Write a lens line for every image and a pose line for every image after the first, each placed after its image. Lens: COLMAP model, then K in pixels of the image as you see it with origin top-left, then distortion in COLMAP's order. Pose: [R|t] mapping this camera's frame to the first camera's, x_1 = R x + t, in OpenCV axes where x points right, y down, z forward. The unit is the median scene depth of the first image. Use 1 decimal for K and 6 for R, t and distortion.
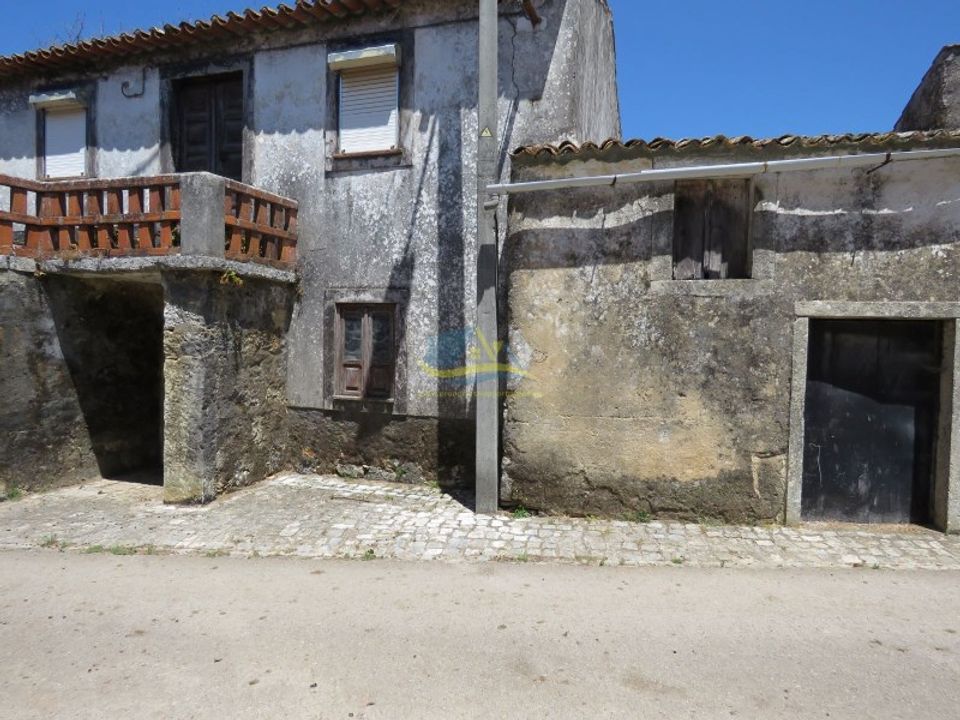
lens RADIAL K [[606.3, 0, 475.8], [0, 606.3, 361.2], [0, 0, 1]] dist [-0.006384, -0.000050]
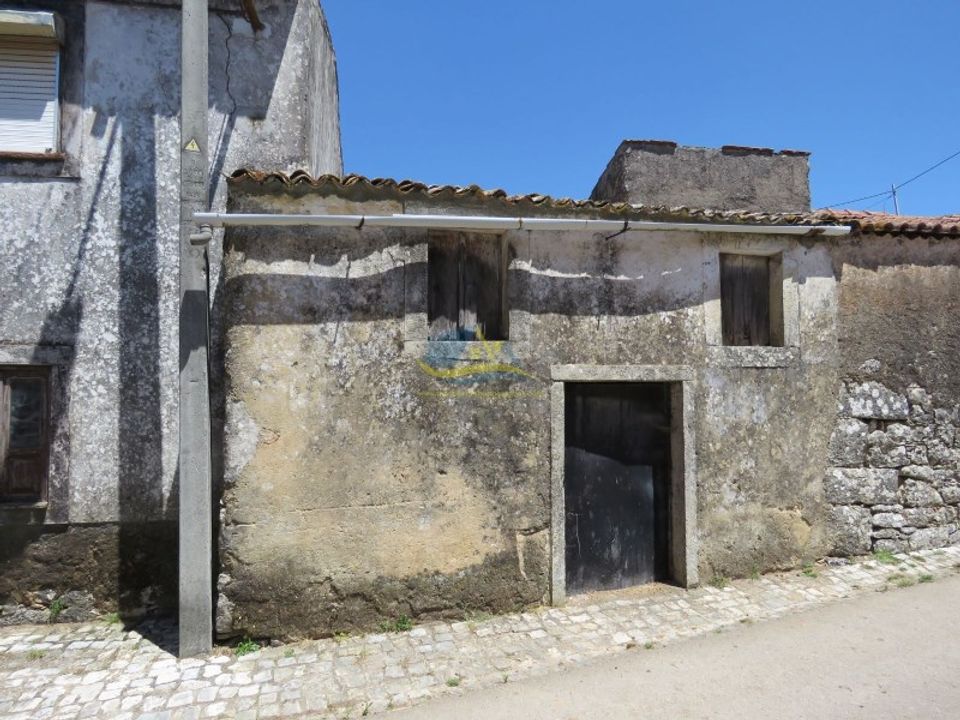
lens RADIAL K [[606.3, 0, 474.2], [0, 606.3, 361.0], [0, 0, 1]] dist [-0.006384, -0.000050]
pose [[0.894782, -0.002878, 0.446495, -0.005731], [0.039080, 0.996647, -0.071892, -0.034673], [-0.444791, 0.081777, 0.891893, 0.168558]]
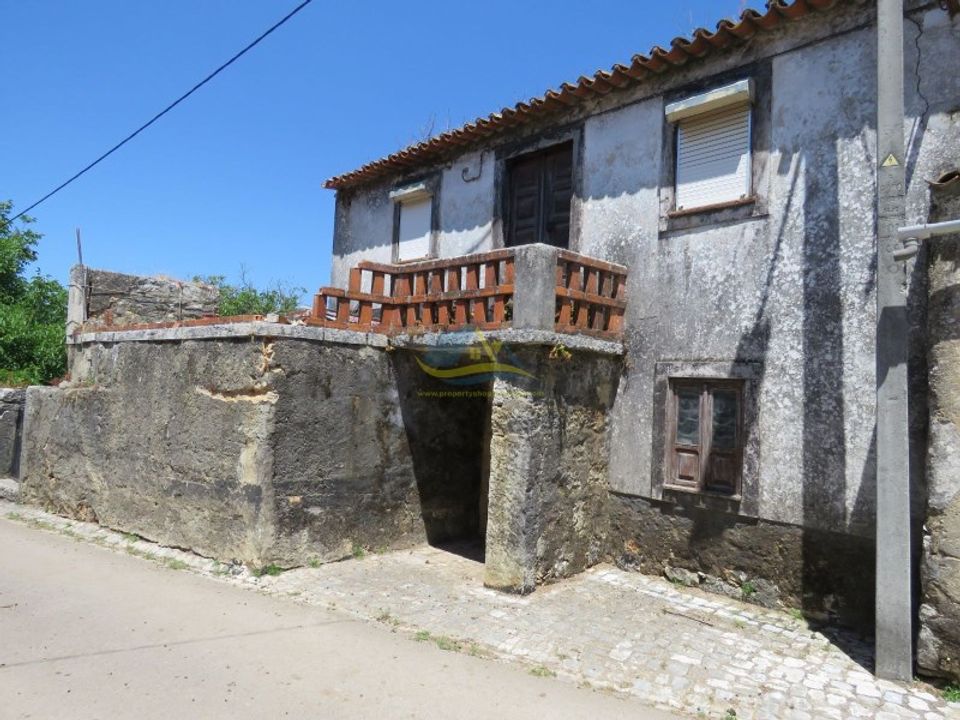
lens RADIAL K [[606.3, 0, 481.8], [0, 606.3, 360.2], [0, 0, 1]] dist [-0.006384, -0.000050]
pose [[0.894162, -0.000666, -0.447744, -0.093280], [-0.043975, 0.995034, -0.089300, -0.036200], [0.445579, 0.099538, 0.889692, 0.115045]]
